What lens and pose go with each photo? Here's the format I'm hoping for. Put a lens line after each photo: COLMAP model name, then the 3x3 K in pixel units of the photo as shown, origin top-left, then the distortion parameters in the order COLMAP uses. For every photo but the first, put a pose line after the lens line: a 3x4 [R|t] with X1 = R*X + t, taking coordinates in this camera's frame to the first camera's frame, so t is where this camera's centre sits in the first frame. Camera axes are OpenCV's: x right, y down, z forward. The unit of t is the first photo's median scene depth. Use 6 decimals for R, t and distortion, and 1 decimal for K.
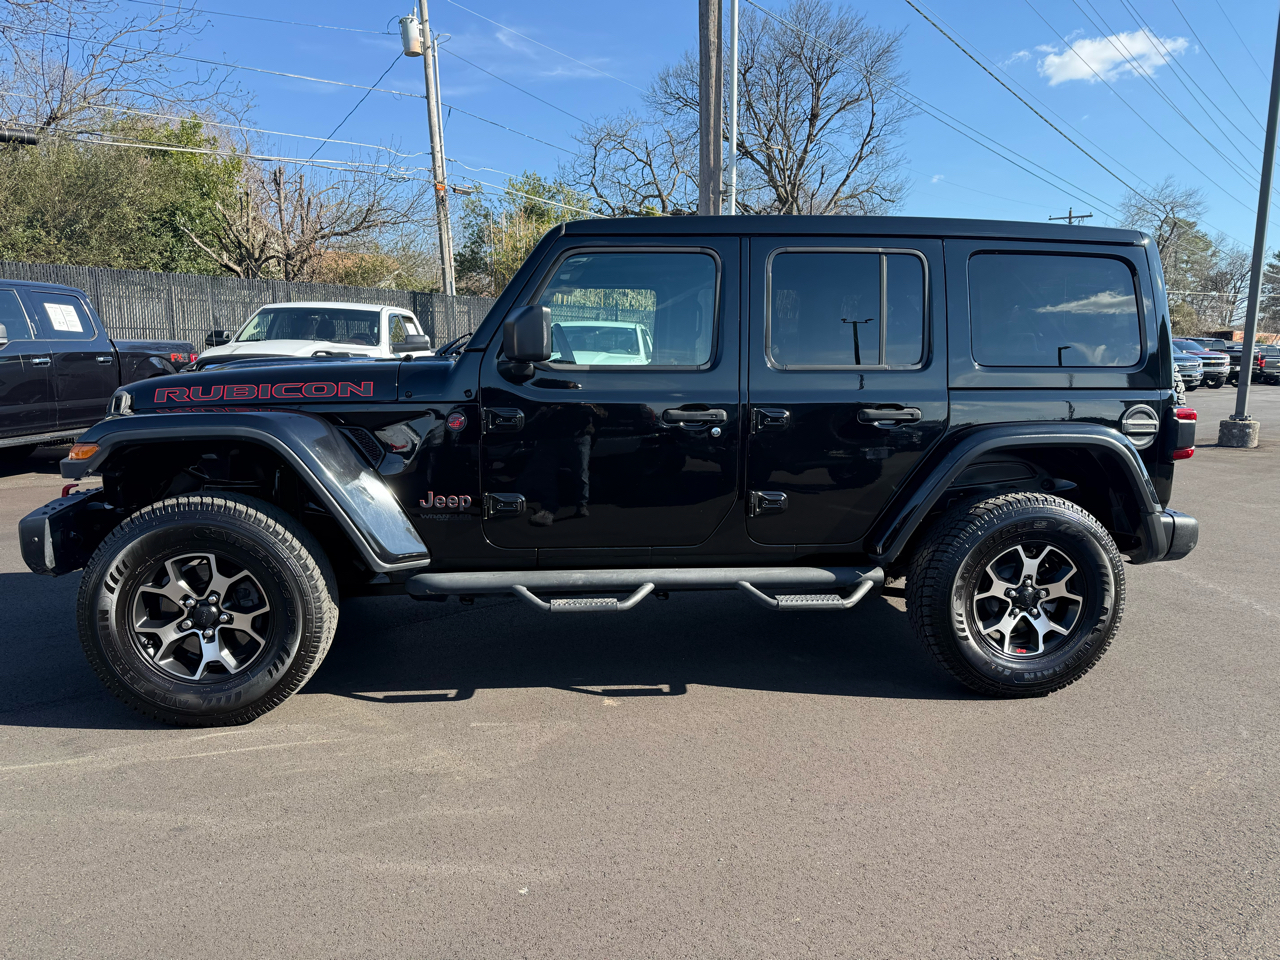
lens RADIAL K [[905.7, 0, 640.0], [0, 905.7, 480.0], [0, 0, 1]] dist [0.101074, -0.179426]
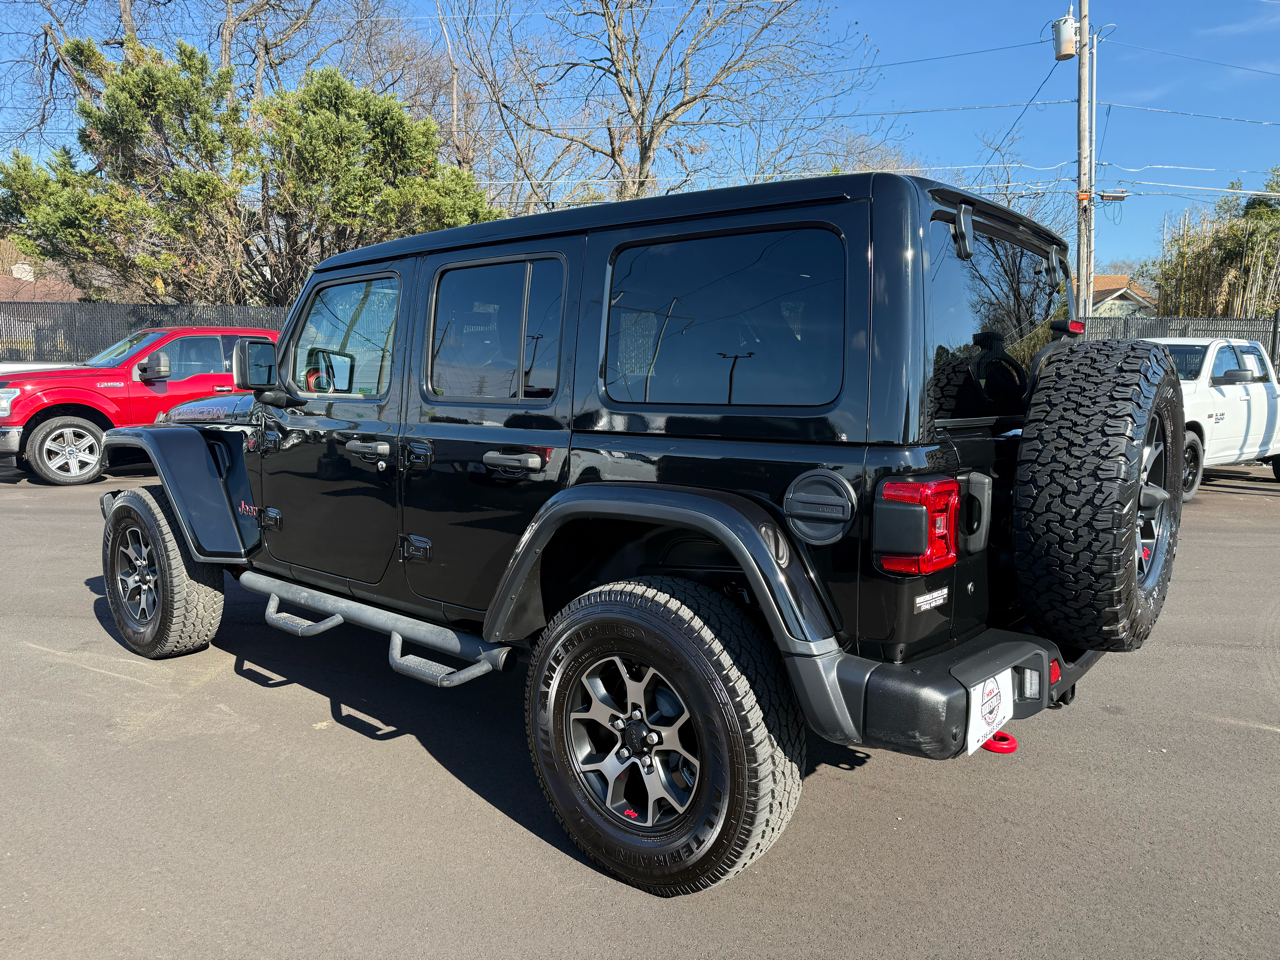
lens RADIAL K [[919.5, 0, 637.8], [0, 919.5, 470.9], [0, 0, 1]] dist [0.035869, -0.044170]
pose [[0.684446, 0.068486, -0.725840, 0.916878], [-0.099239, 0.995064, 0.000309, -0.071274], [0.722278, 0.071820, 0.687863, 0.514642]]
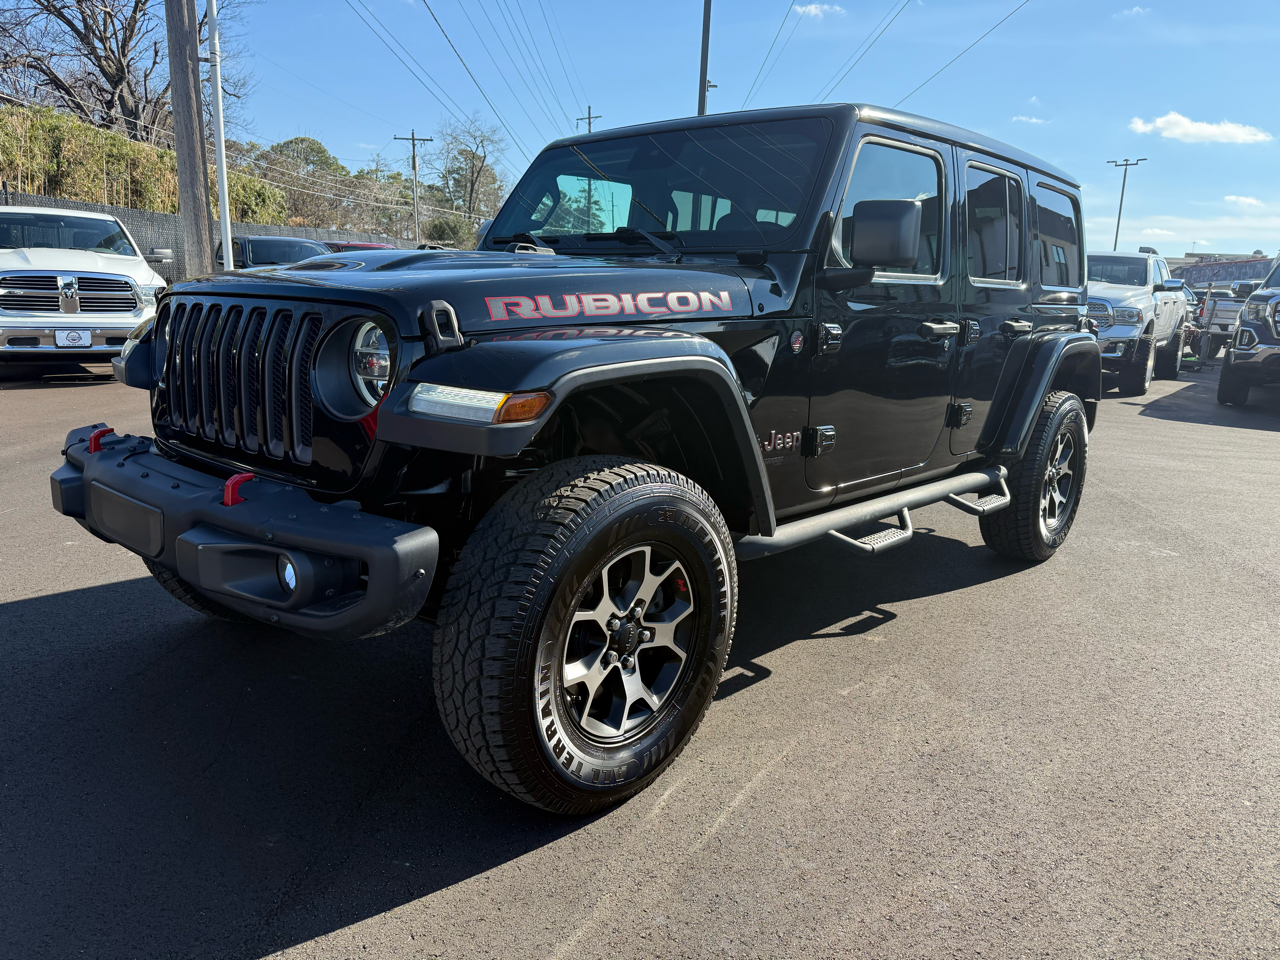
lens RADIAL K [[919.5, 0, 637.8], [0, 919.5, 470.9], [0, 0, 1]] dist [0.035869, -0.044170]
pose [[0.750629, -0.112435, 0.651087, -0.802964], [0.061862, 0.993046, 0.100168, -0.037724], [-0.657821, -0.034912, 0.752365, 0.440363]]
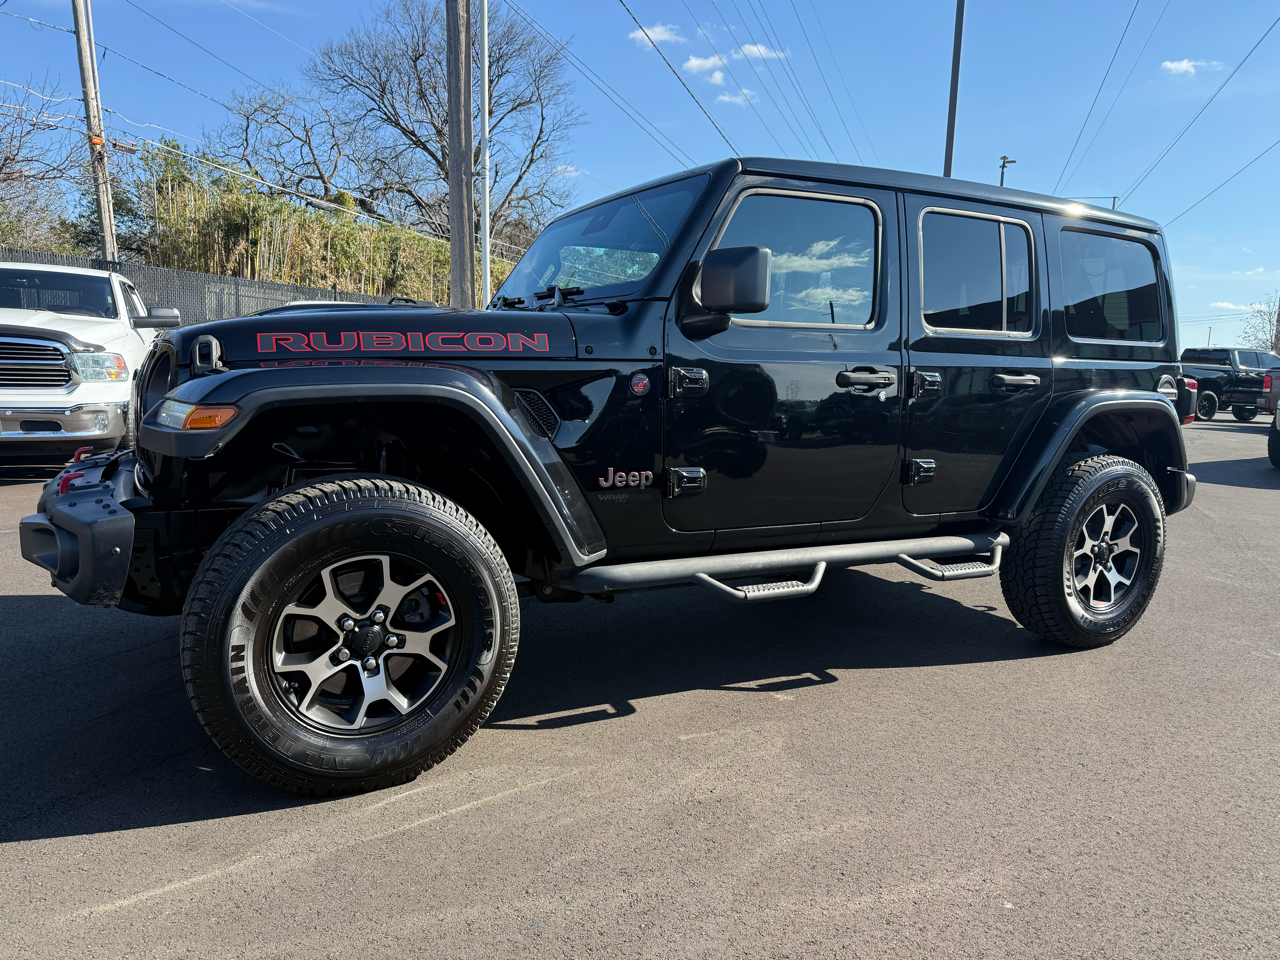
lens RADIAL K [[912.7, 0, 640.0], [0, 912.7, 480.0], [0, 0, 1]] dist [0.030123, -0.041454]
pose [[0.925866, -0.032114, 0.376485, -0.488333], [0.032623, 0.999455, 0.005025, 0.019812], [-0.376441, 0.007630, 0.926409, 0.208580]]
